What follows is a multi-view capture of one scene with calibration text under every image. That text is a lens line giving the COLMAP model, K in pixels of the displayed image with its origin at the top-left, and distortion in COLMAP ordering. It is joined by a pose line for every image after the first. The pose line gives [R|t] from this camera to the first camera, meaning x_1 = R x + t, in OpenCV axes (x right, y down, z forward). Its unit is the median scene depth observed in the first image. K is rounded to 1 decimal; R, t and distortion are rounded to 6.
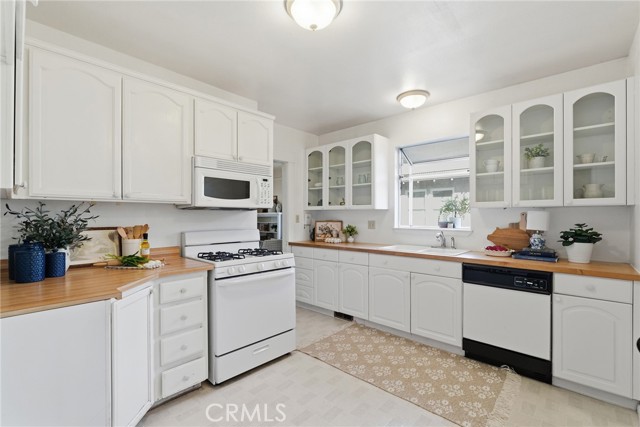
lens RADIAL K [[292.0, 0, 320.1], [0, 292.0, 216.6], [0, 0, 1]] dist [-0.002953, -0.000011]
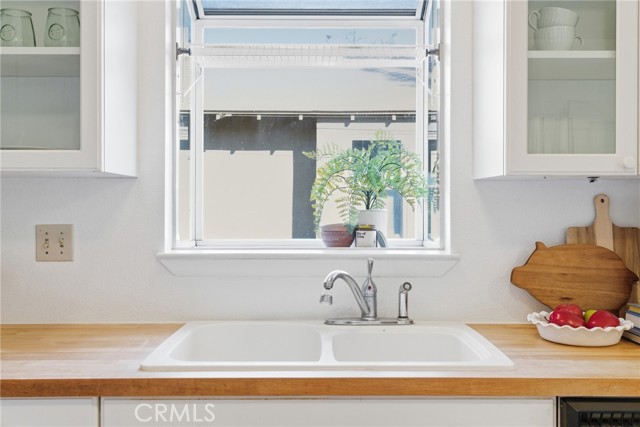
lens RADIAL K [[636.8, 0, 320.5], [0, 636.8, 212.3], [0, 0, 1]] dist [0.024363, 0.000000]
pose [[0.732807, -0.005257, 0.680416, -0.011048], [0.000601, 0.999975, 0.007078, 0.001530], [-0.680436, -0.004777, 0.732792, 0.759726]]
